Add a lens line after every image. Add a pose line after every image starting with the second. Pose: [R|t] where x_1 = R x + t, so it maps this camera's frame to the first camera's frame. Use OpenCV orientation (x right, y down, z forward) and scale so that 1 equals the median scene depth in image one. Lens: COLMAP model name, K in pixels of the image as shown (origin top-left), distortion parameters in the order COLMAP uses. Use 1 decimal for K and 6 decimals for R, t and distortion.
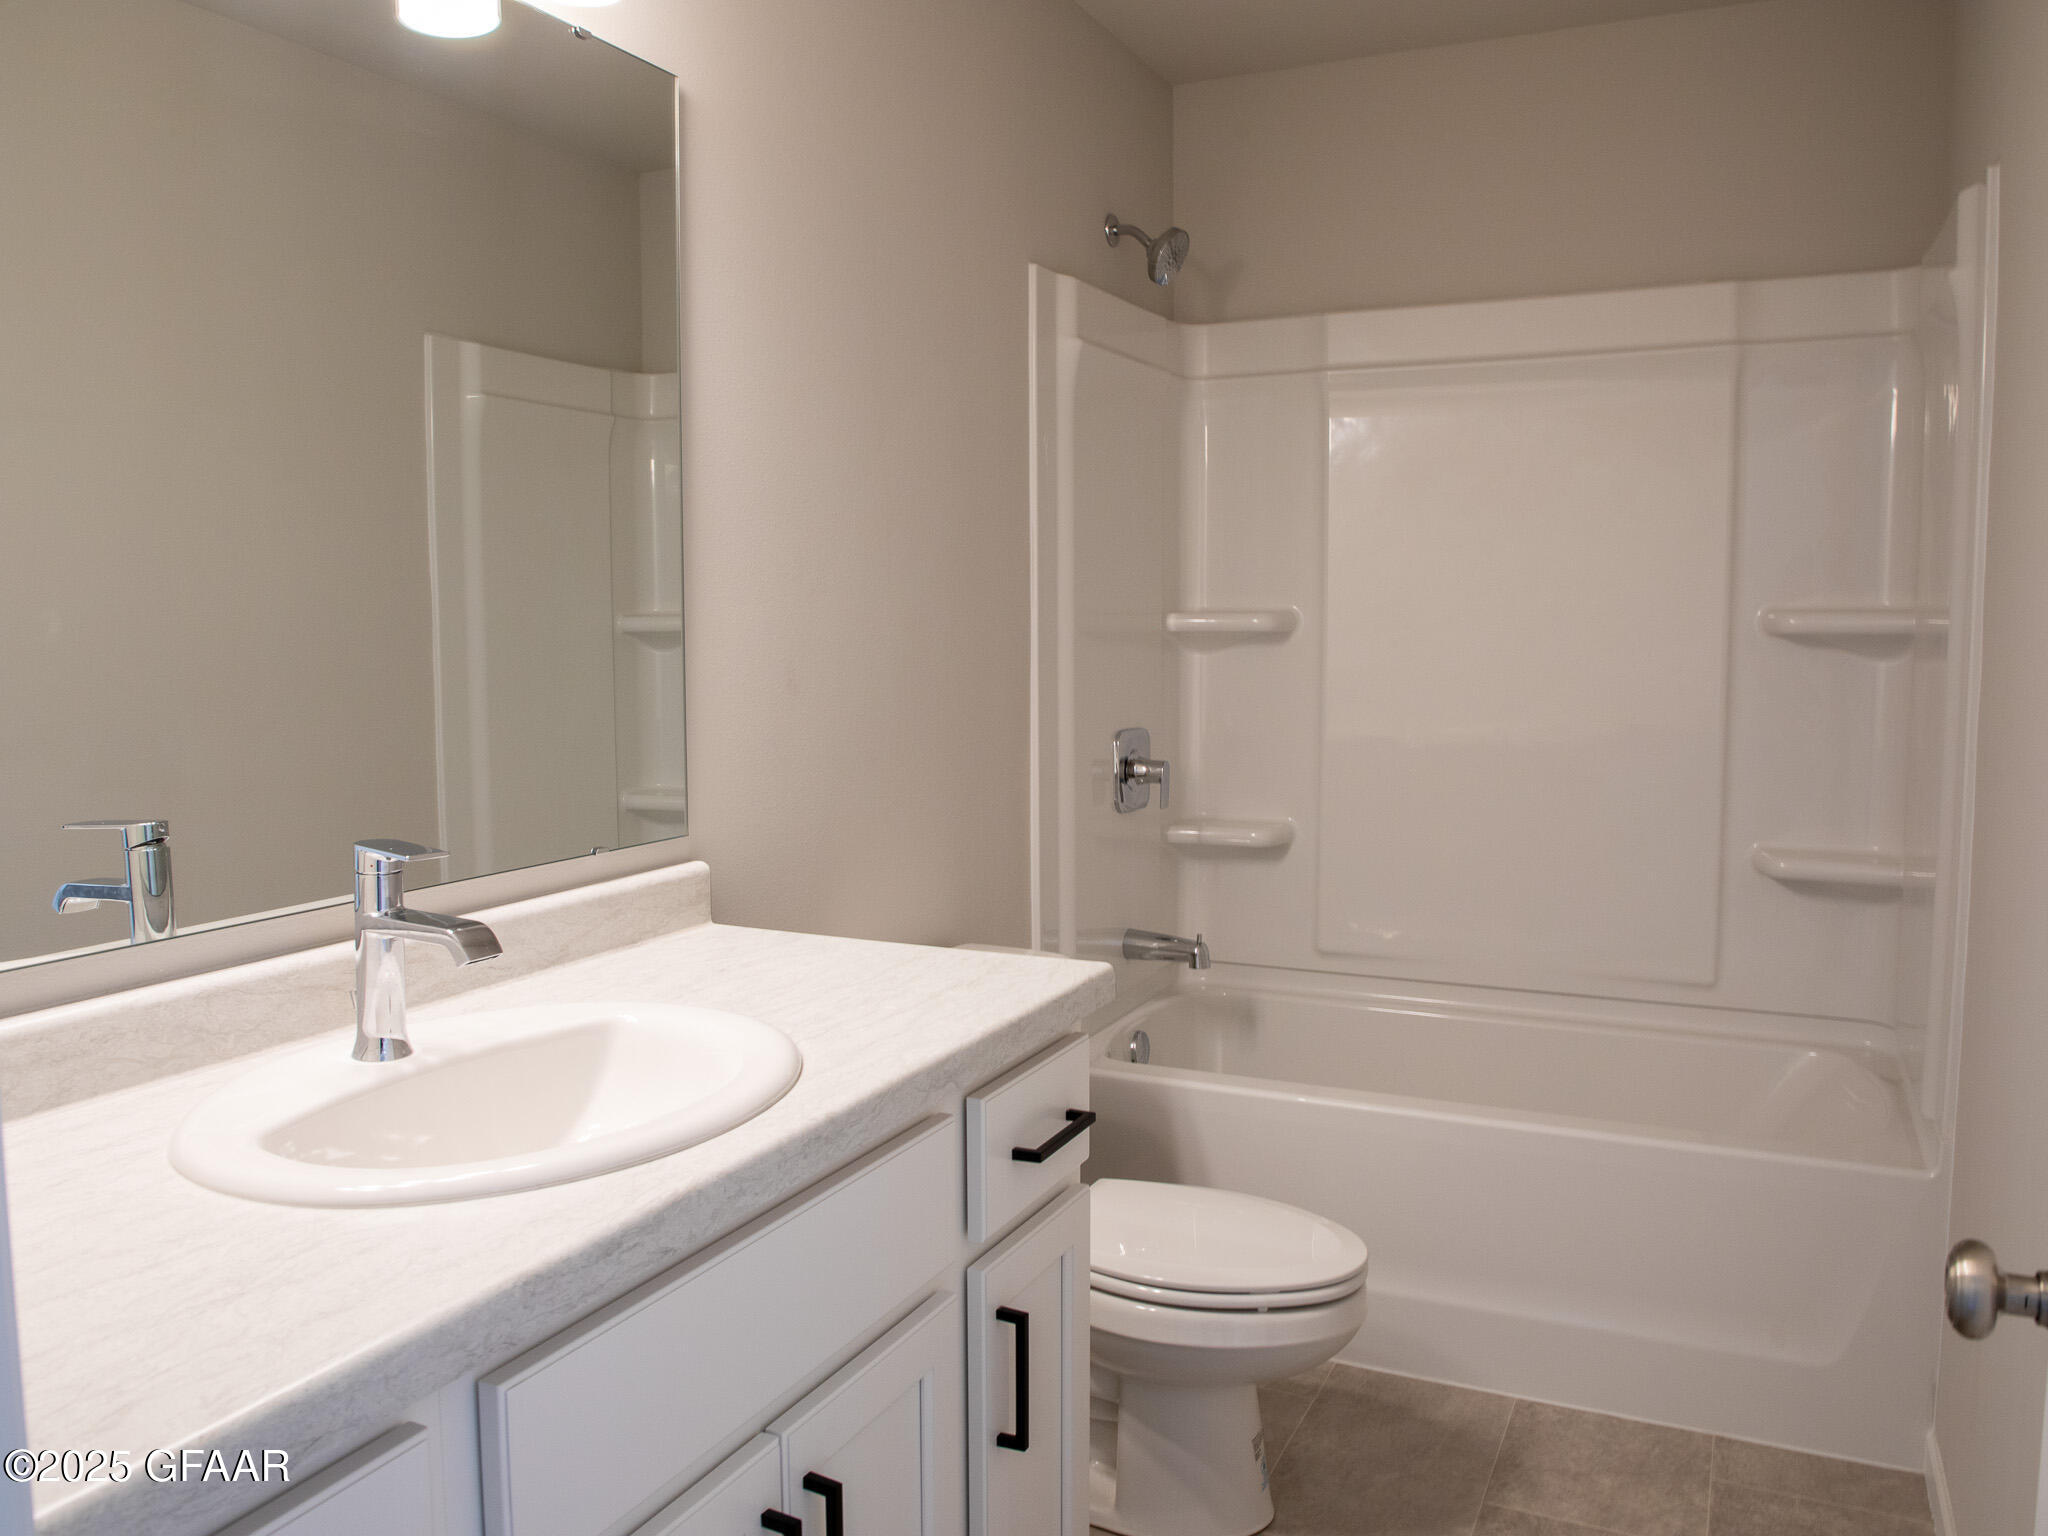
lens RADIAL K [[1582.5, 0, 1023.5], [0, 1582.5, 759.7], [0, 0, 1]] dist [-0.077315, 0.037944]
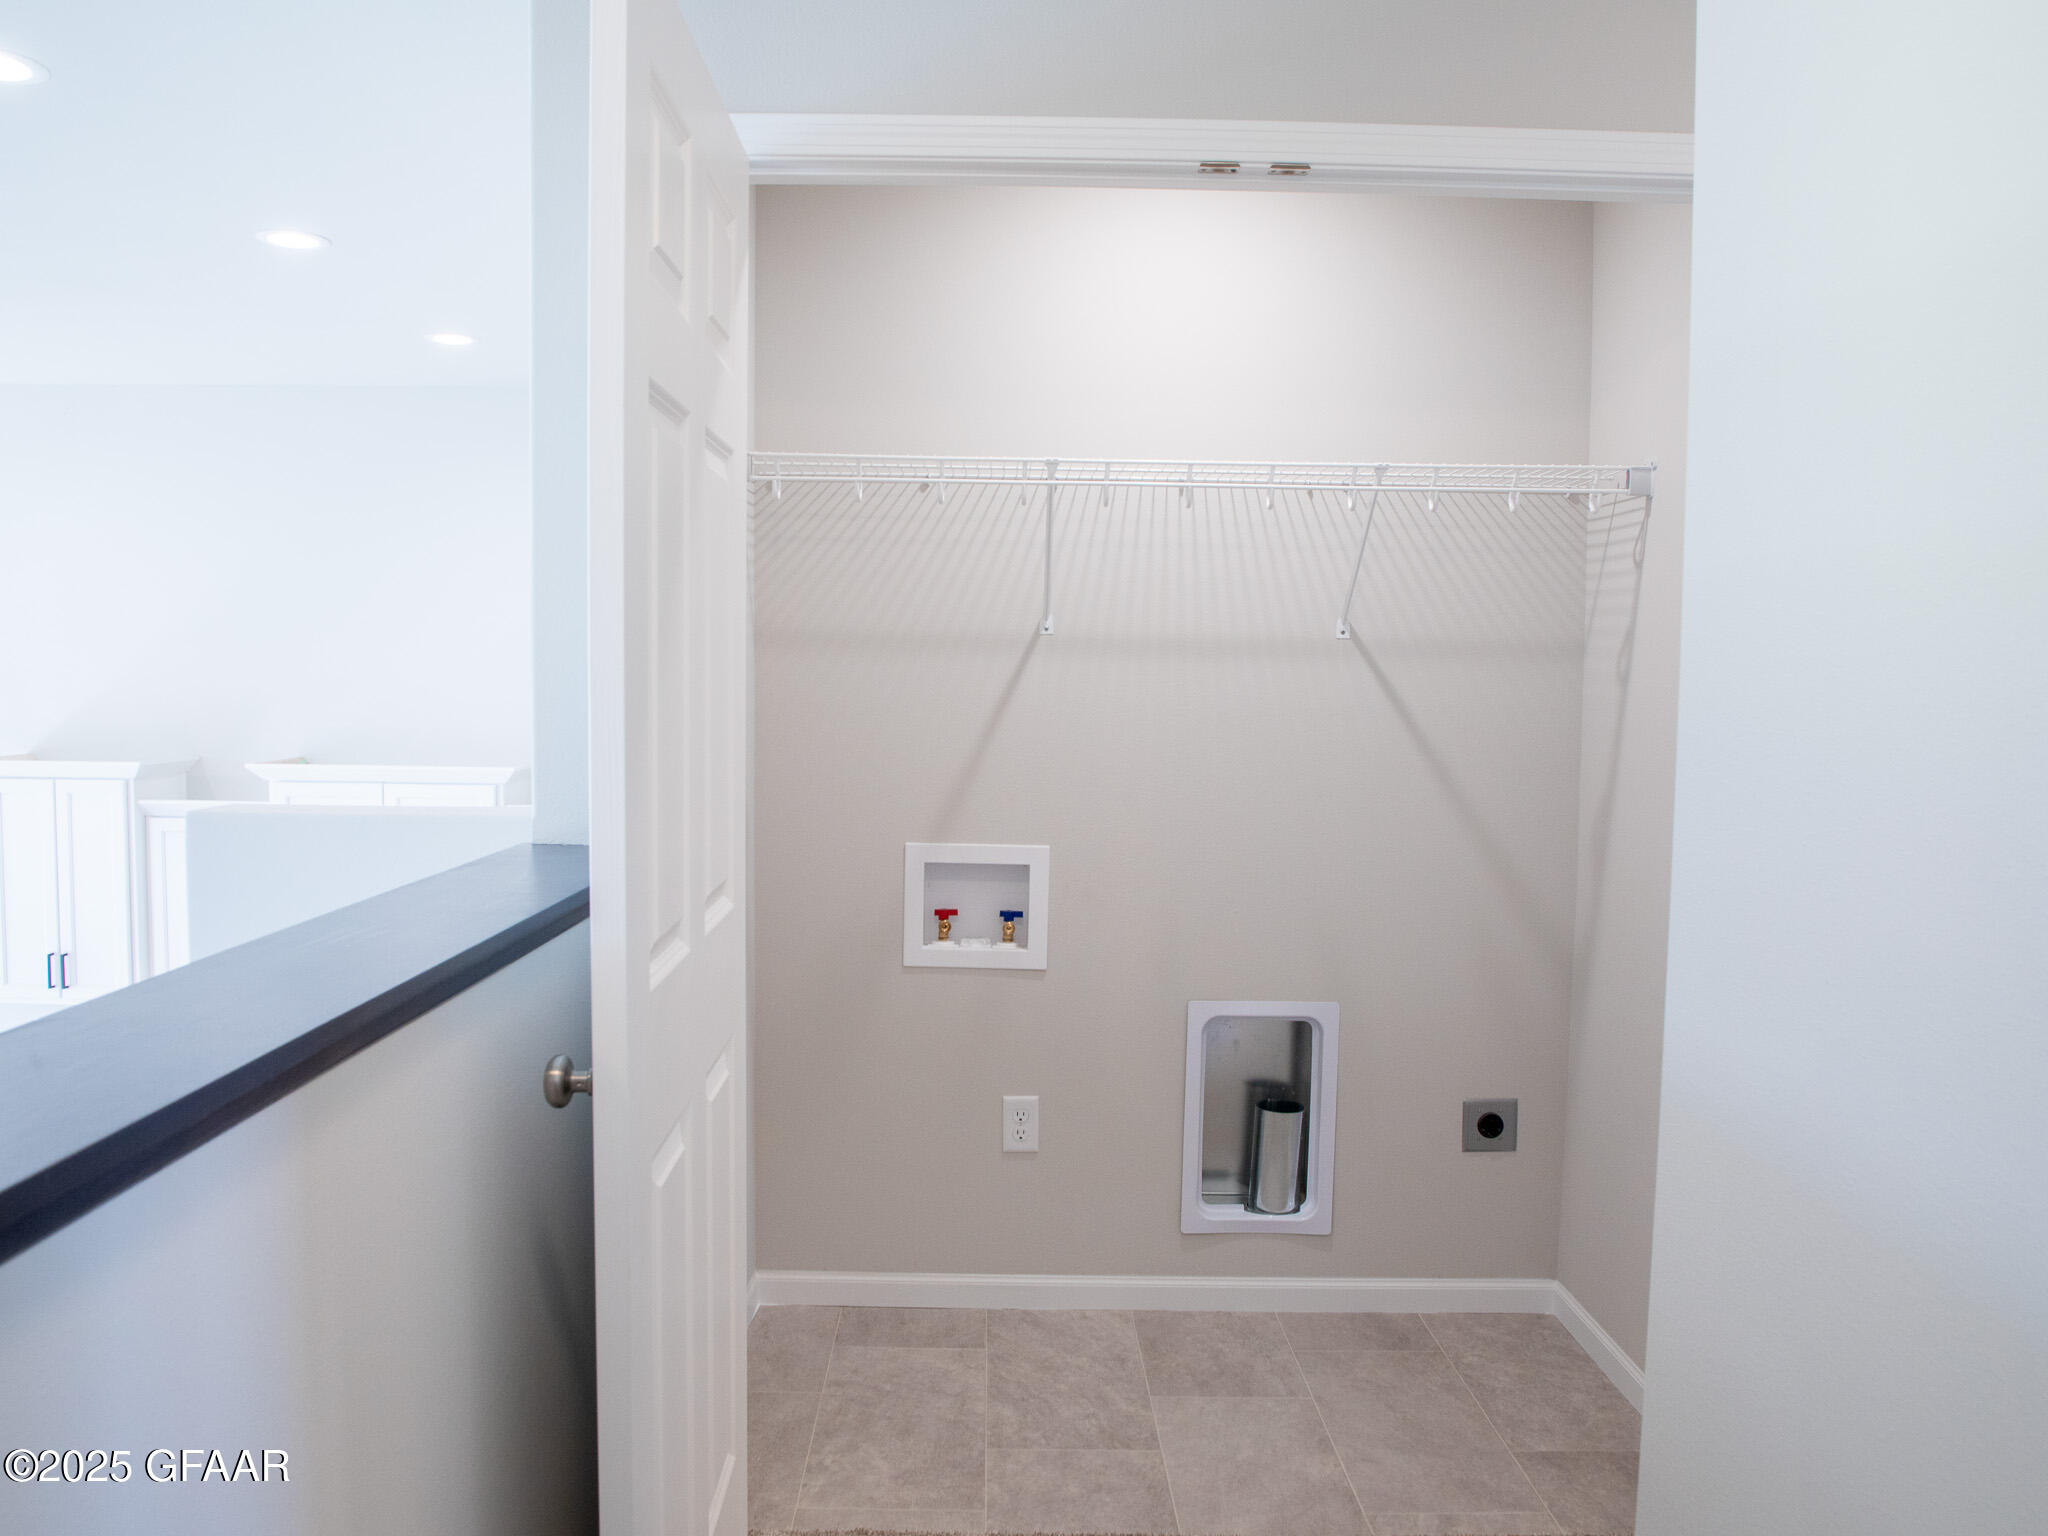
lens RADIAL K [[1542.1, 0, 1009.8], [0, 1542.1, 768.9], [0, 0, 1]] dist [-0.089681, 0.053390]
pose [[-0.897916, 0.021087, -0.439662, 0.917080], [-0.051052, 0.987121, 0.151609, -0.212252], [0.437197, 0.158578, -0.885275, 1.928907]]
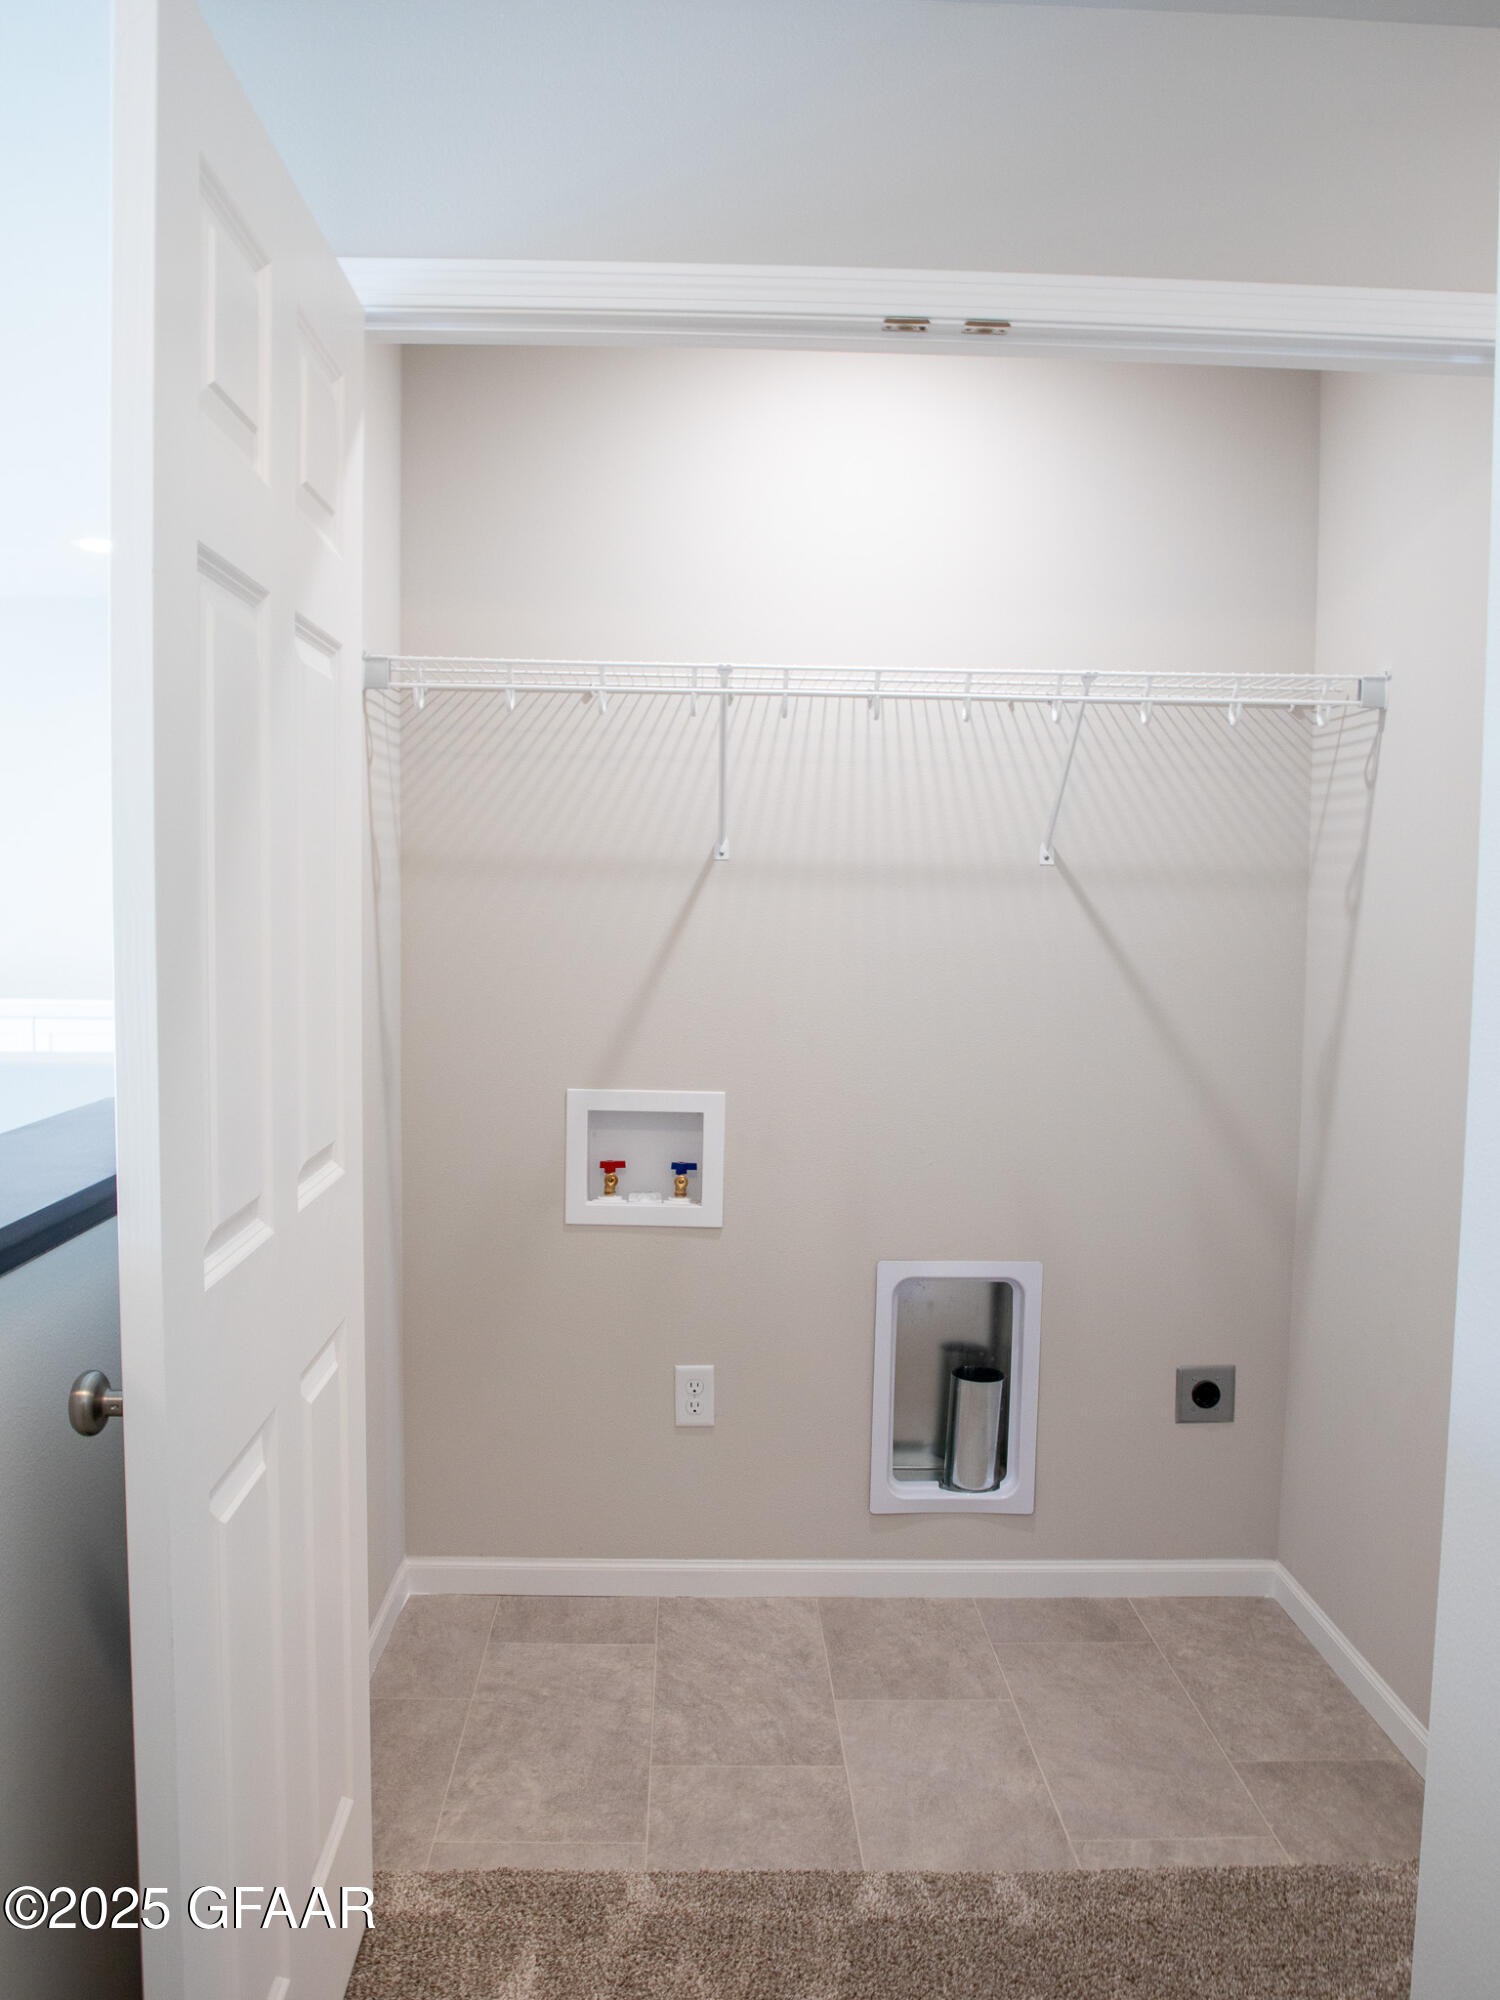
lens RADIAL K [[1545.4, 0, 751.6], [0, 1545.4, 1006.3], [0, 0, 1]] dist [-0.077315, 0.037944]
pose [[-0.887029, 0.023730, -0.461103, 0.839823], [-0.054764, 0.986221, 0.156103, -0.203834], [0.458454, 0.163720, -0.873508, 1.832452]]
